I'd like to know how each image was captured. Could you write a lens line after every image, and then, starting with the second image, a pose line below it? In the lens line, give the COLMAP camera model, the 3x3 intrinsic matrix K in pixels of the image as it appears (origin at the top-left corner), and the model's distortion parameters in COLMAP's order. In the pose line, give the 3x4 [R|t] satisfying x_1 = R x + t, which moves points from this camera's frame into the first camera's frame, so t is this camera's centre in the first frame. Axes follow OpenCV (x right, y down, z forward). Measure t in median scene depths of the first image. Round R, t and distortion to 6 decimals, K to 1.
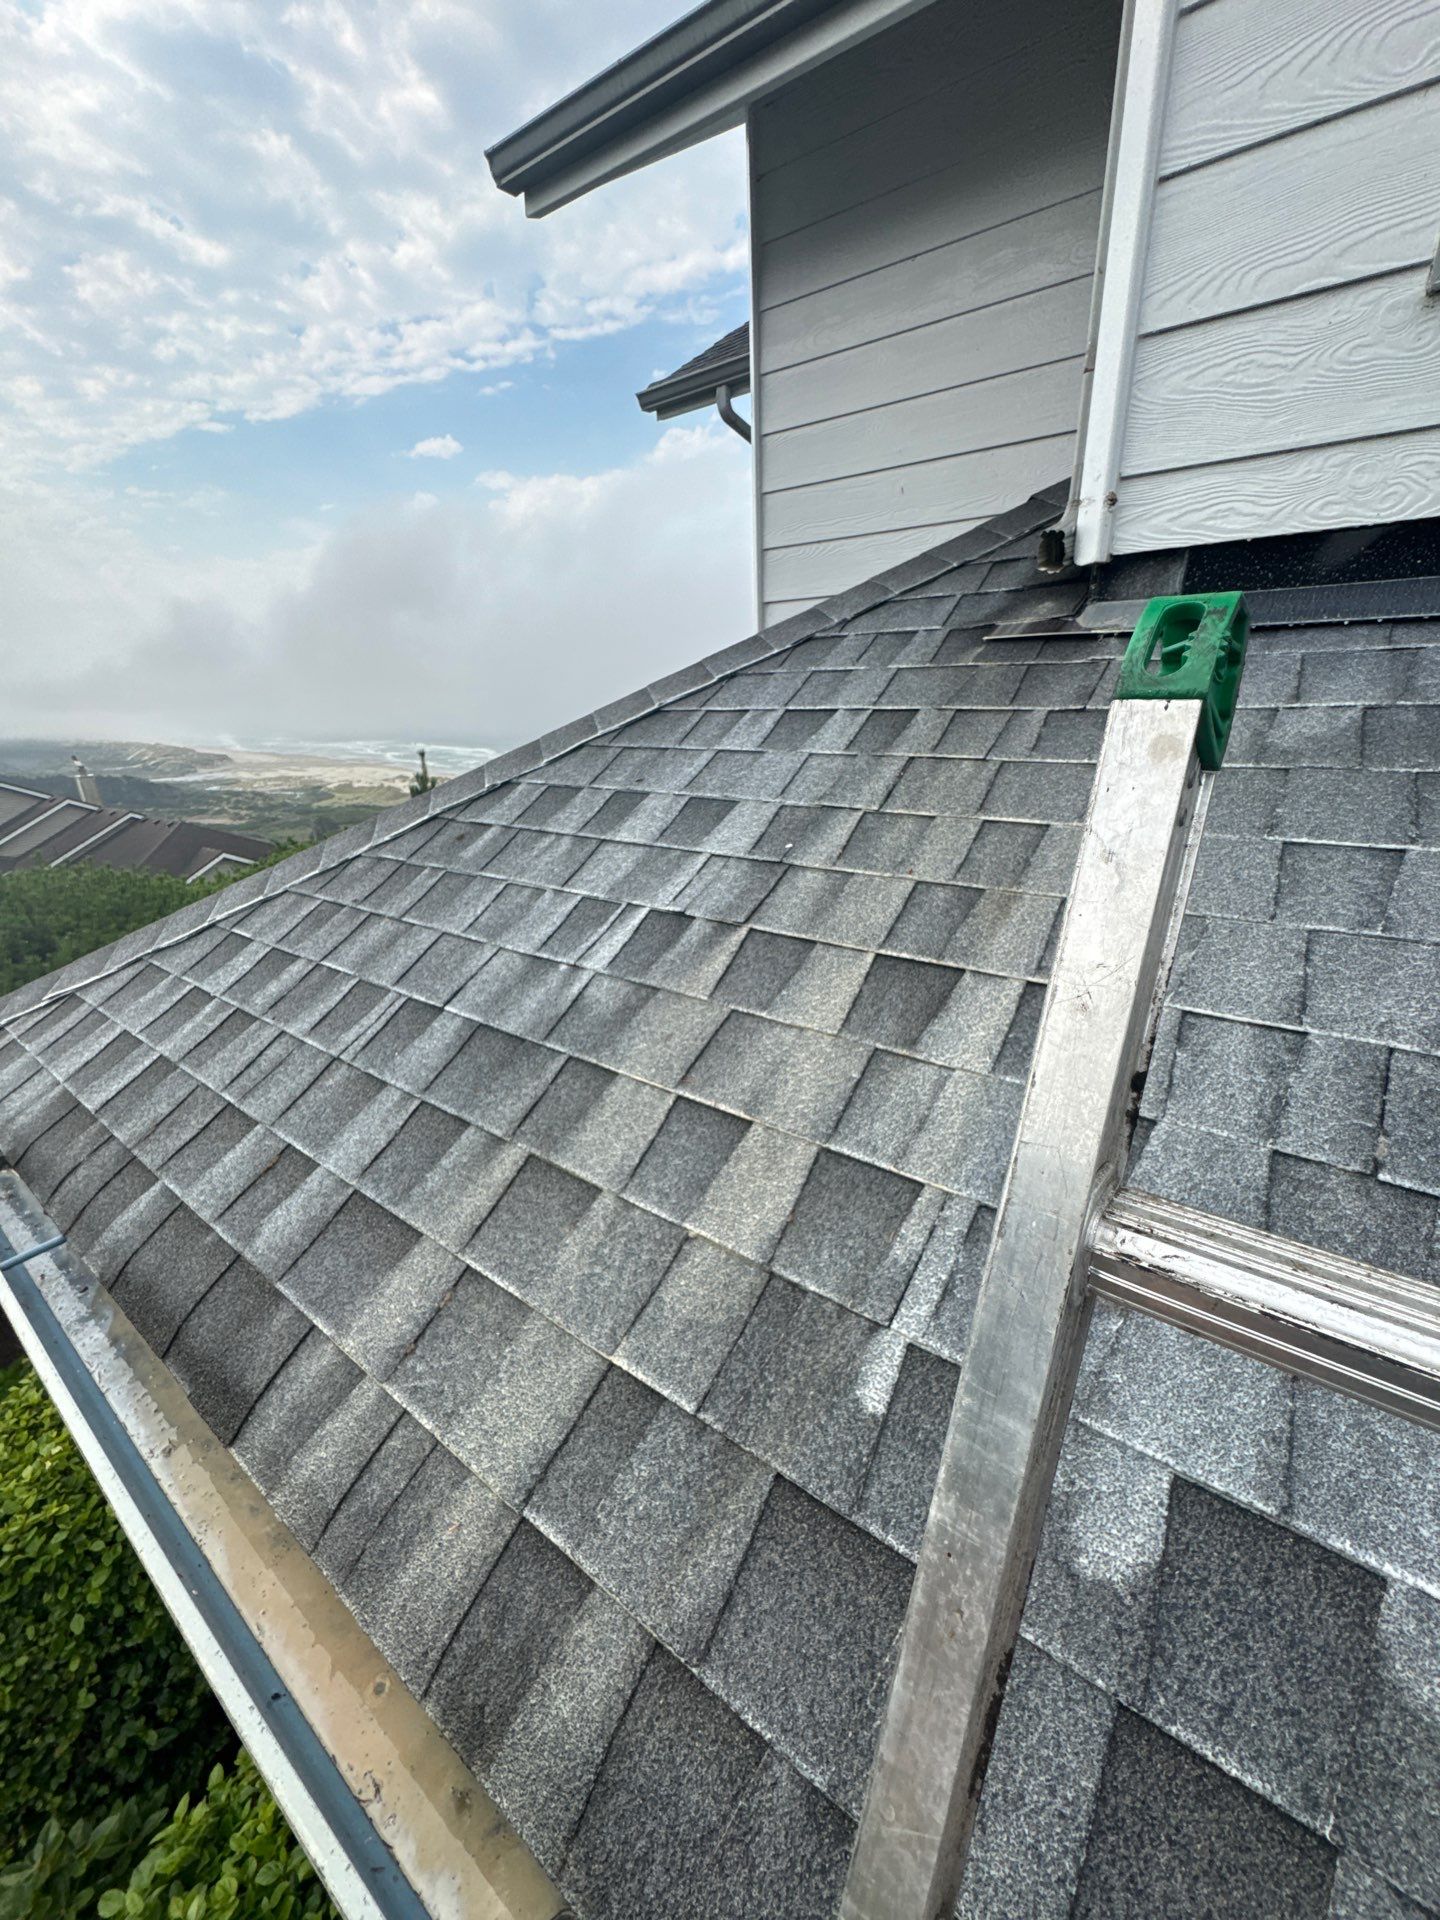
lens RADIAL K [[762.3, 0, 724.3], [0, 762.3, 958.9], [0, 0, 1]] dist [-0.002604, 0.000426]
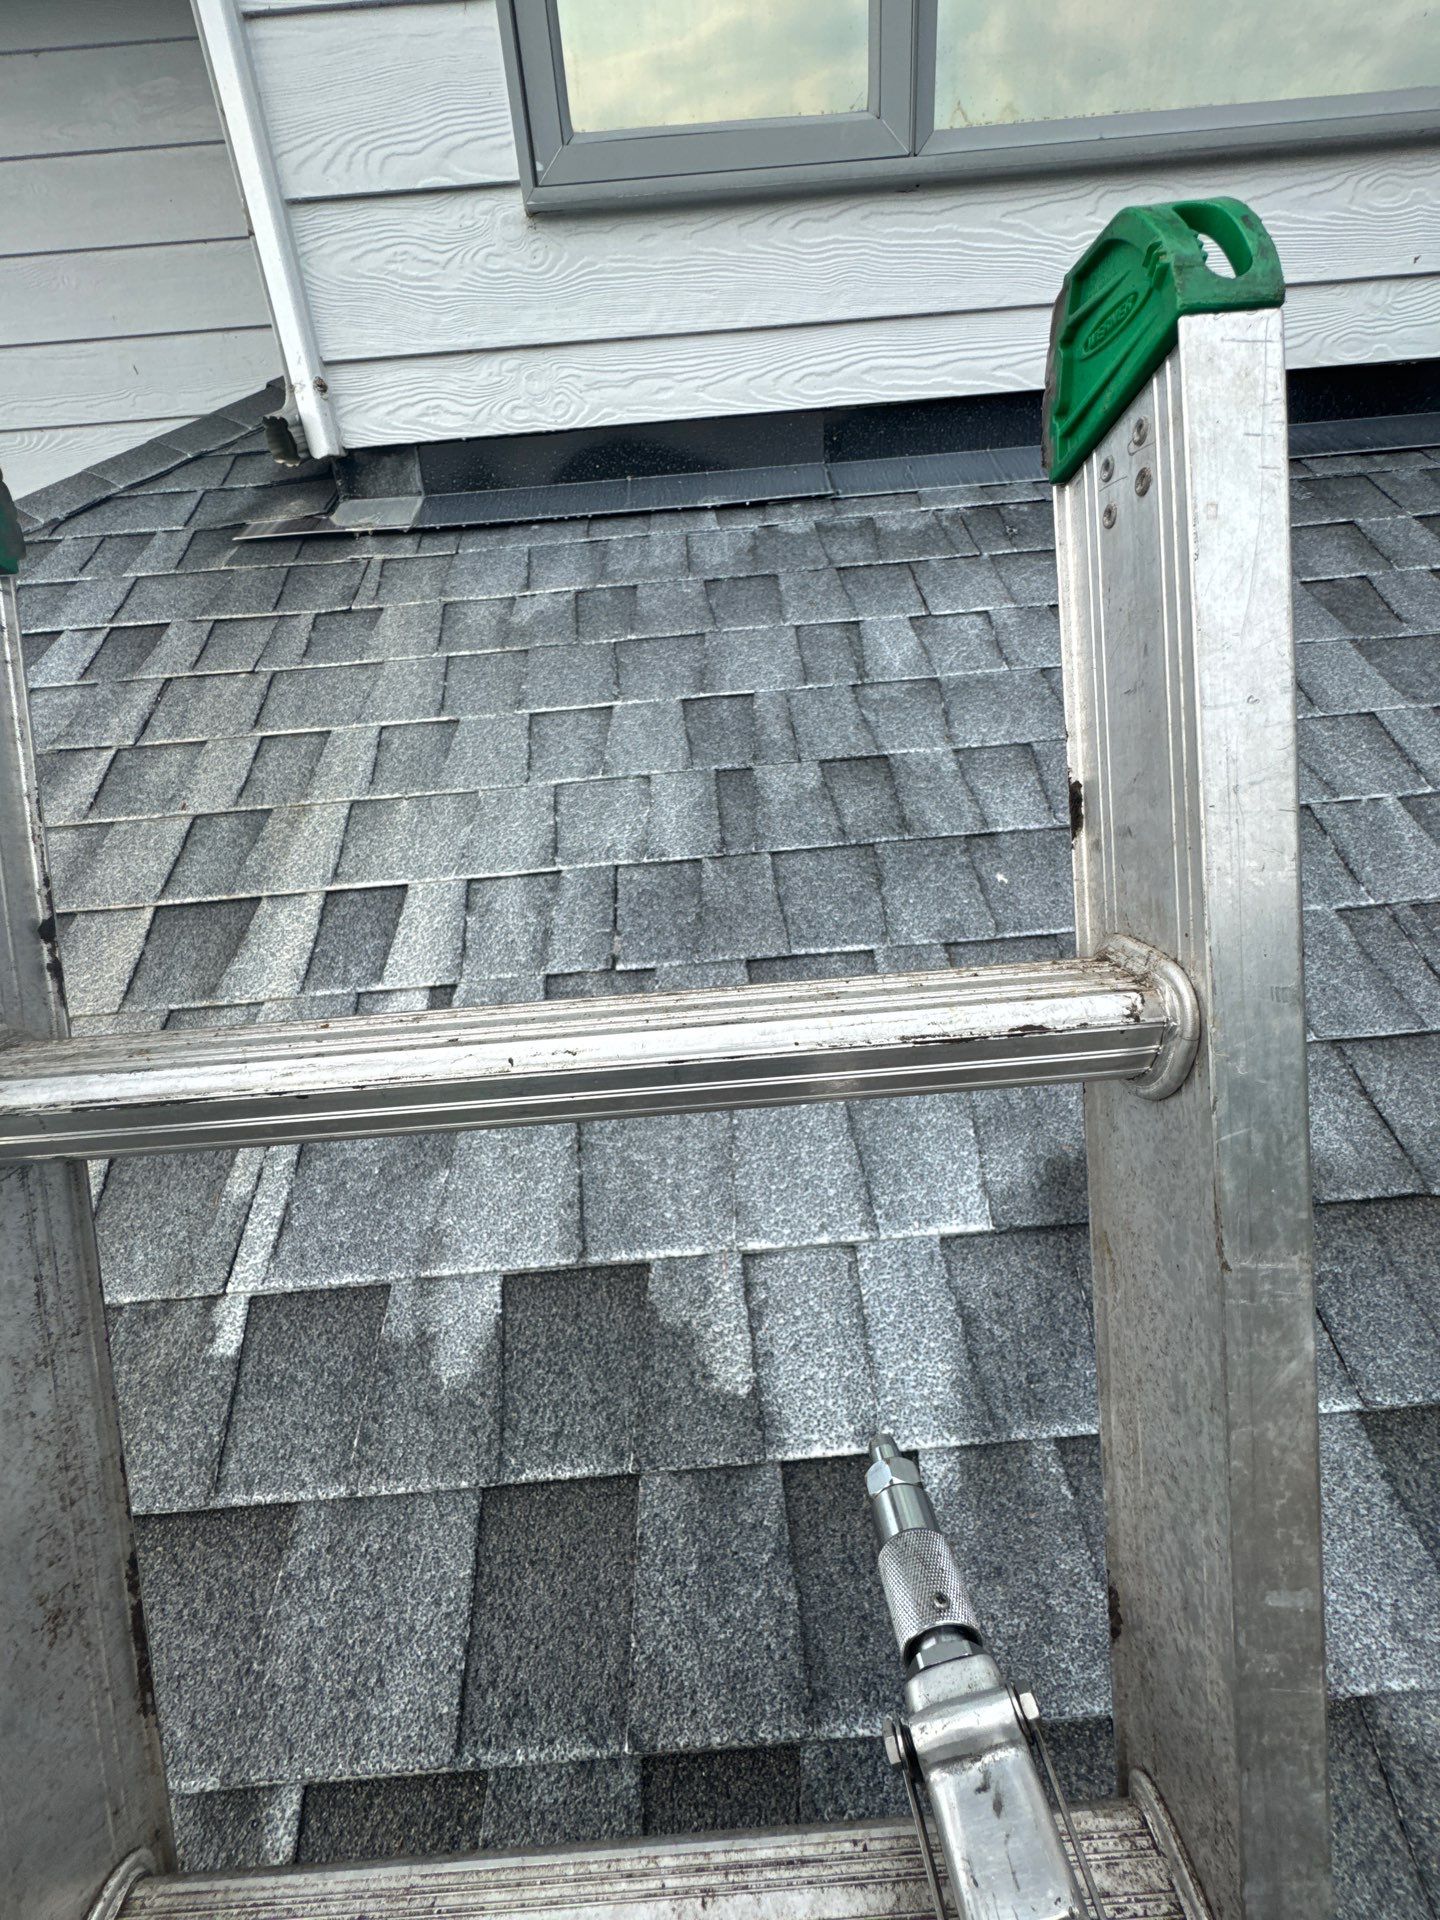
lens RADIAL K [[762.3, 0, 716.6], [0, 762.3, 958.0], [0, 0, 1]] dist [-0.002604, 0.000426]
pose [[0.776512, -0.299417, 0.554417, 0.203762], [0.257773, 0.953839, 0.154093, 0.080870], [-0.574962, 0.023259, 0.817849, -0.061555]]
